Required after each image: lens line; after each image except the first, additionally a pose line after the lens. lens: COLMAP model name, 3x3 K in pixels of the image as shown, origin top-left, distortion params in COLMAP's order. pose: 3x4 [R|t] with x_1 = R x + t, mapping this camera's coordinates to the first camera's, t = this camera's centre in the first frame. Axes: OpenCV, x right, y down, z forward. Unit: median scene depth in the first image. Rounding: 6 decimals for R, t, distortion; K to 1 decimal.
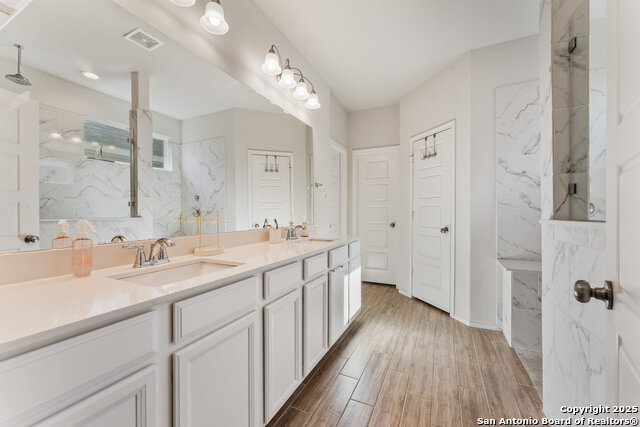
lens RADIAL K [[256.7, 0, 320.0], [0, 256.7, 213.5], [0, 0, 1]] dist [-0.001822, -0.000238]
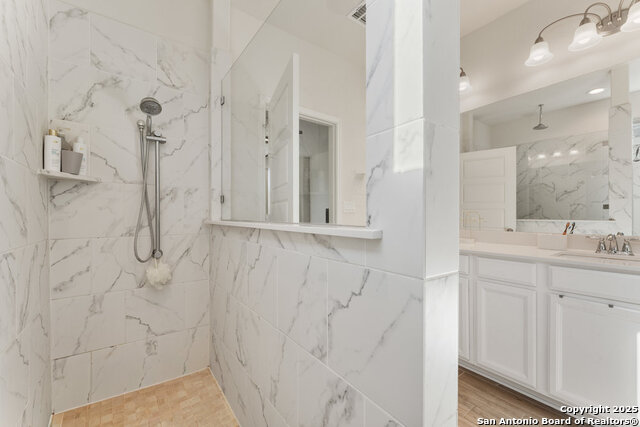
lens RADIAL K [[256.7, 0, 320.0], [0, 256.7, 213.5], [0, 0, 1]] dist [-0.001822, -0.000238]
pose [[-0.457509, -0.004123, -0.889195, 1.270676], [-0.007755, 0.999970, -0.000646, -0.002756], [0.889171, 0.006600, -0.457527, 0.920218]]
